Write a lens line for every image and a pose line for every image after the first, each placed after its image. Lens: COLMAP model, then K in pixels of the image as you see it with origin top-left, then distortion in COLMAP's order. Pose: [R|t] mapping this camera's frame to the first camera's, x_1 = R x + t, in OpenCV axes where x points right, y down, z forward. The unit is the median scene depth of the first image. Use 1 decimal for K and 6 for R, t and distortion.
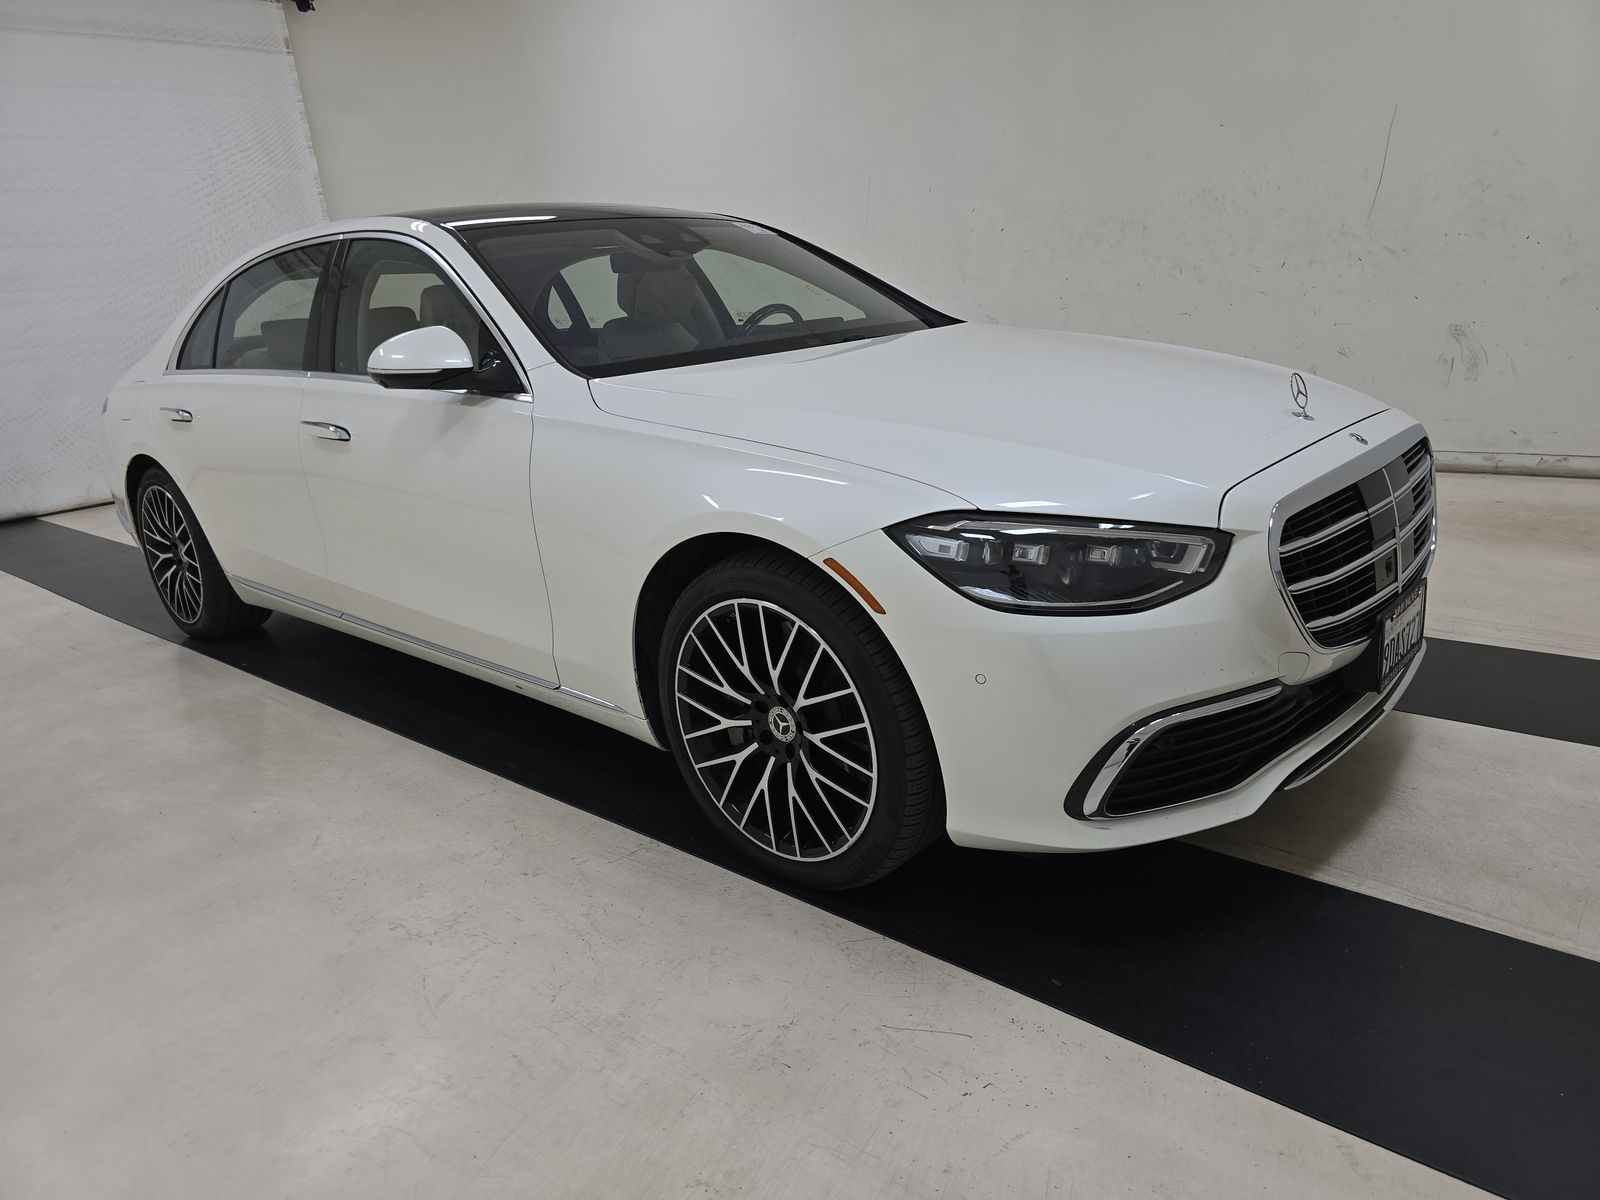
lens RADIAL K [[1103.1, 0, 806.6], [0, 1103.1, 594.0], [0, 0, 1]] dist [0.033109, -0.030516]
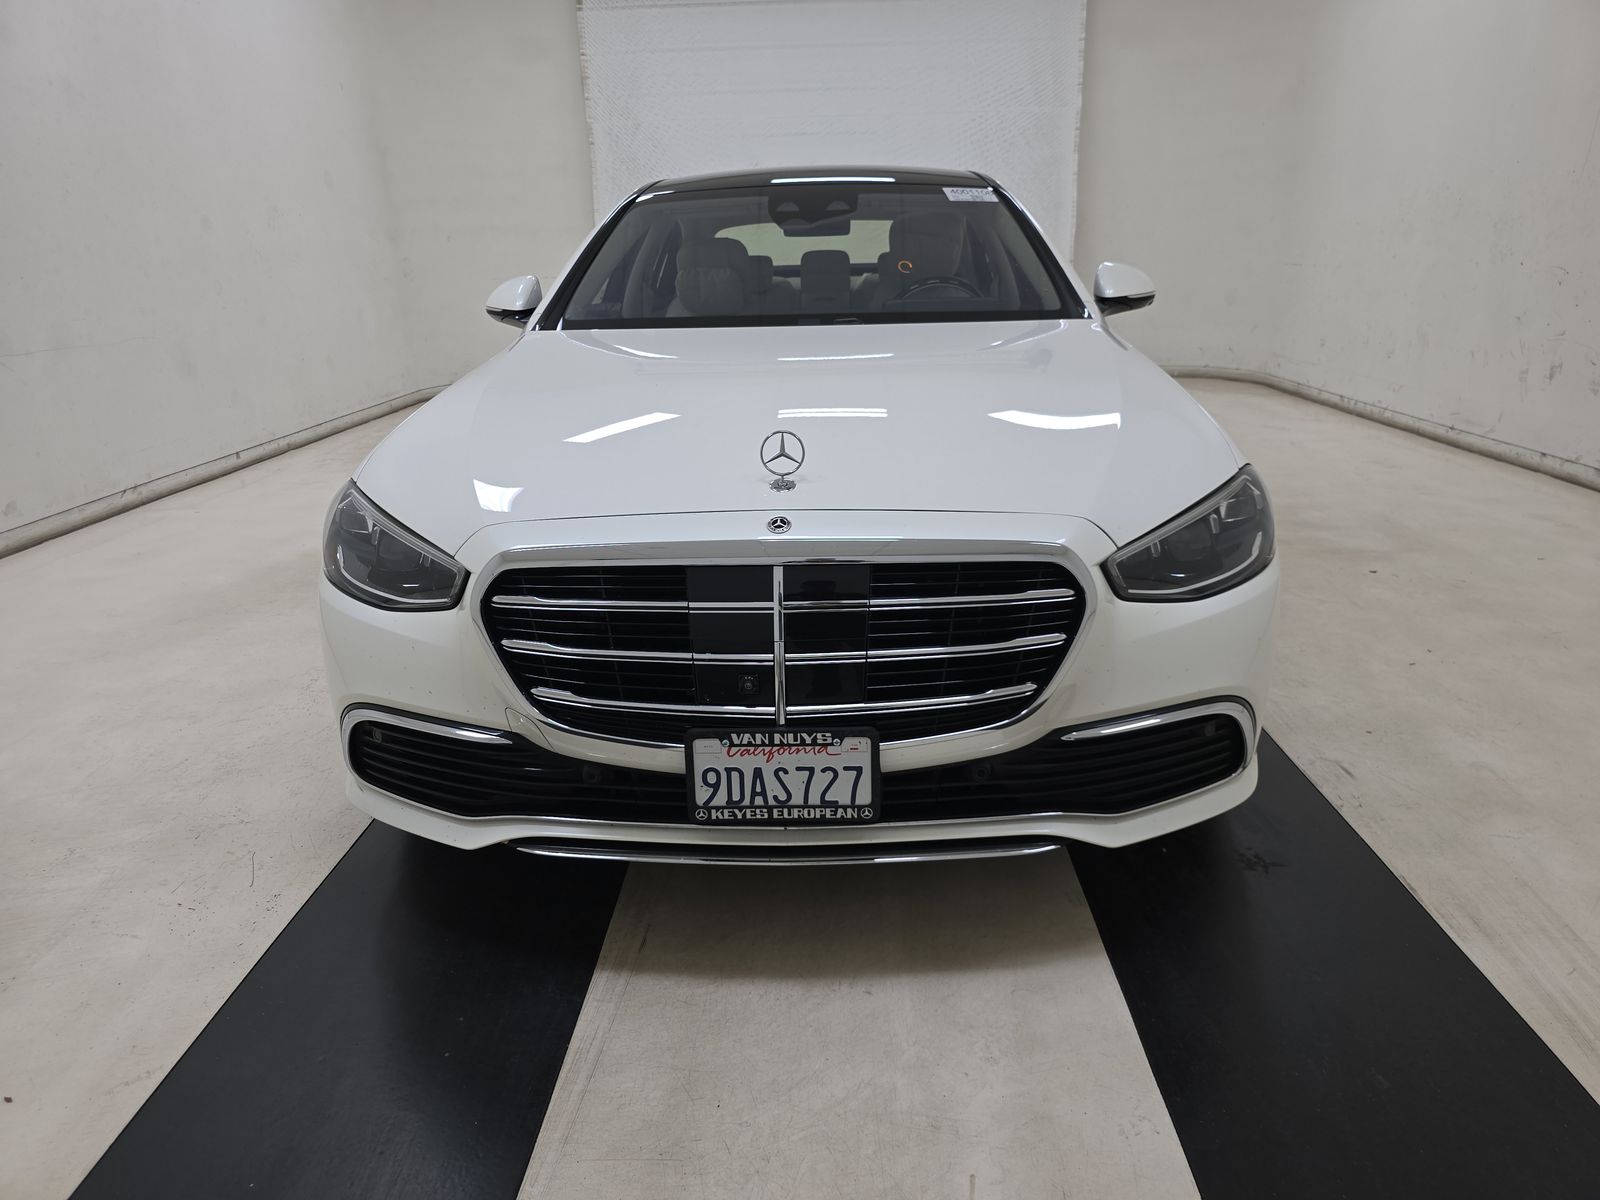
lens RADIAL K [[1103.1, 0, 809.4], [0, 1103.1, 604.7], [0, 0, 1]] dist [0.033109, -0.030516]
pose [[0.628090, 0.297086, -0.719196, 1.093673], [-0.239775, 0.953168, 0.184334, -0.234846], [0.740277, 0.056667, 0.669909, 0.484927]]
